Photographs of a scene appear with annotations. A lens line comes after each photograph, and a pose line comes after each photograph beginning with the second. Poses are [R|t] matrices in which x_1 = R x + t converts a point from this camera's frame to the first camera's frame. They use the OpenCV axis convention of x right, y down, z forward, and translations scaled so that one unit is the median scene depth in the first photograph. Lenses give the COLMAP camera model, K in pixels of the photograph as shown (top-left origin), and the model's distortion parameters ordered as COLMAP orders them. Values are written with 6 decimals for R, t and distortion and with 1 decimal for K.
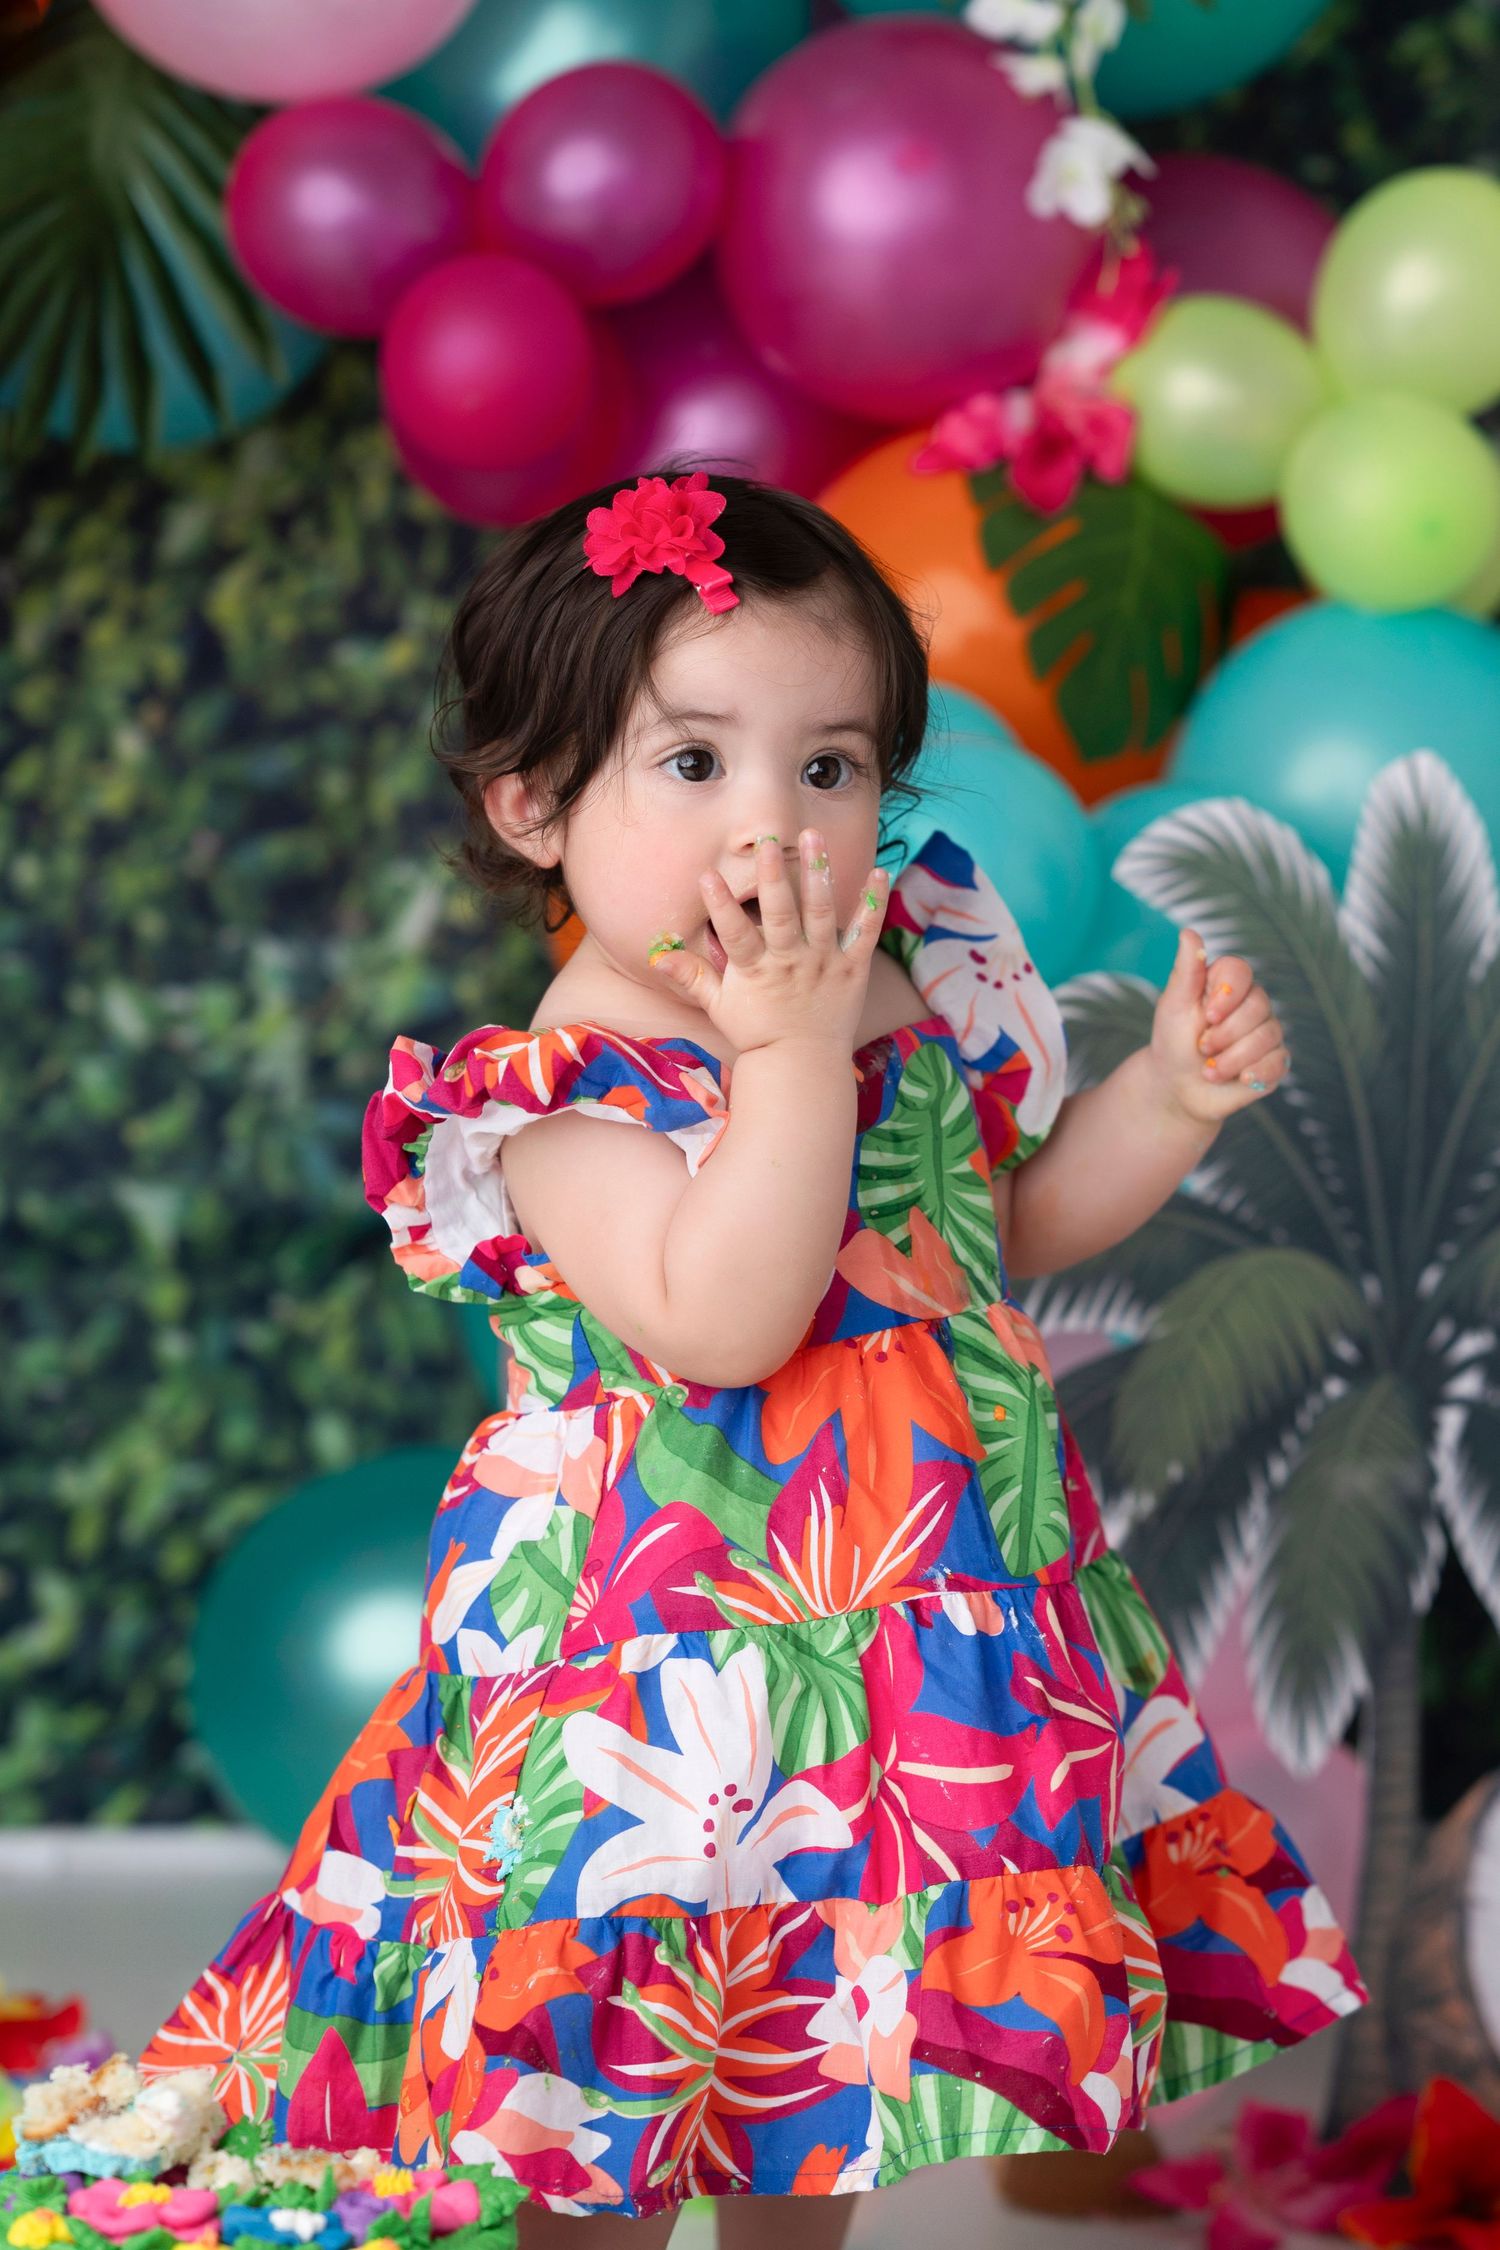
lens RADIAL K [[7278.0, 0, 860.8], [0, 7278.0, 856.2], [0, 0, 1]] dist [-0.013075, 0.000000]
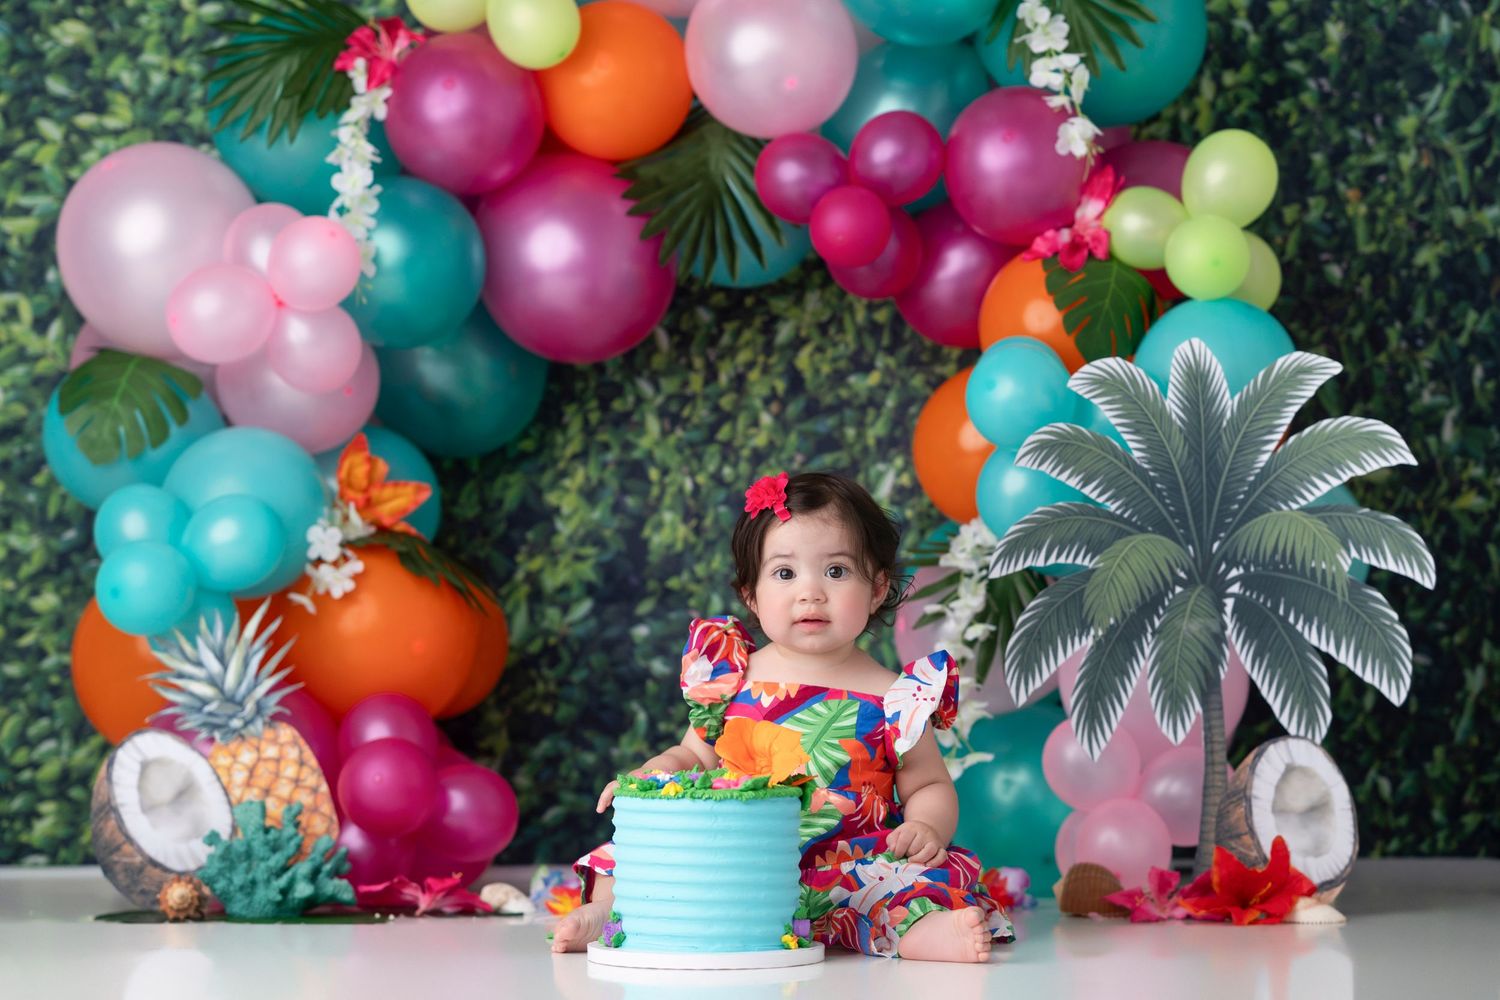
lens RADIAL K [[4383.2, 0, 856.8], [0, 4383.2, 467.2], [0, 0, 1]] dist [-0.019297, 0.000000]
pose [[0.976326, -0.064882, -0.206345, 0.263326], [0.039981, 0.991646, -0.122635, 0.205483], [0.212578, 0.111482, 0.970764, -0.497634]]
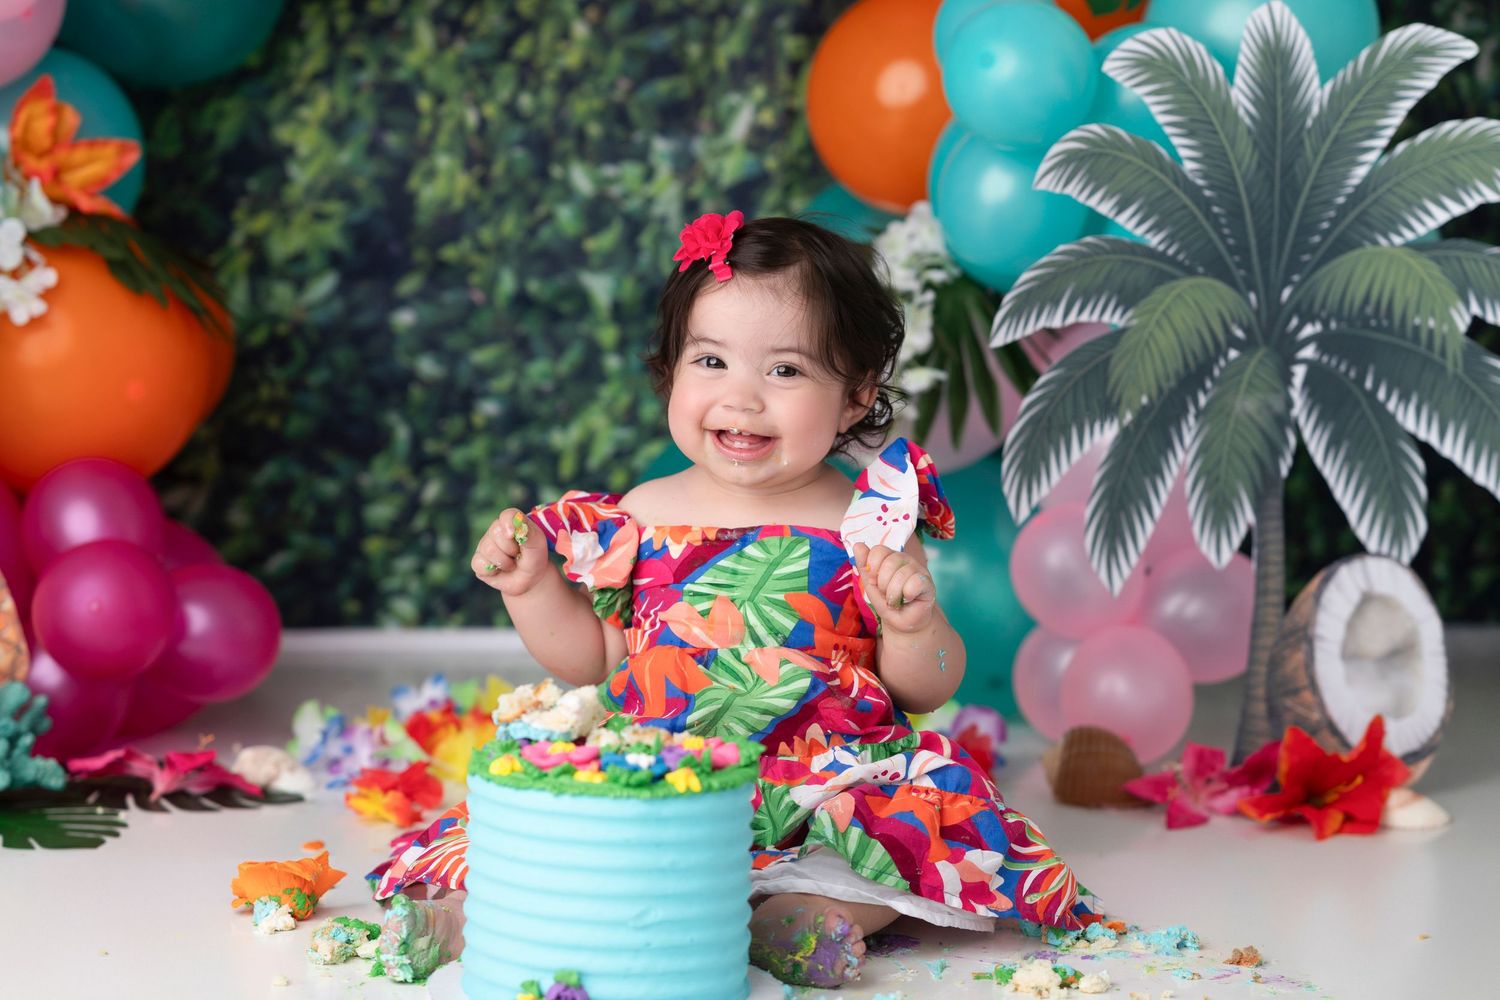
lens RADIAL K [[4383.2, 0, 764.7], [0, 4383.2, 459.3], [0, 0, 1]] dist [-0.019297, 0.000000]
pose [[0.996412, -0.016068, -0.083097, 0.037424], [0.020895, 0.998124, 0.057541, 0.032551], [0.082016, -0.059071, 0.994879, -0.095259]]
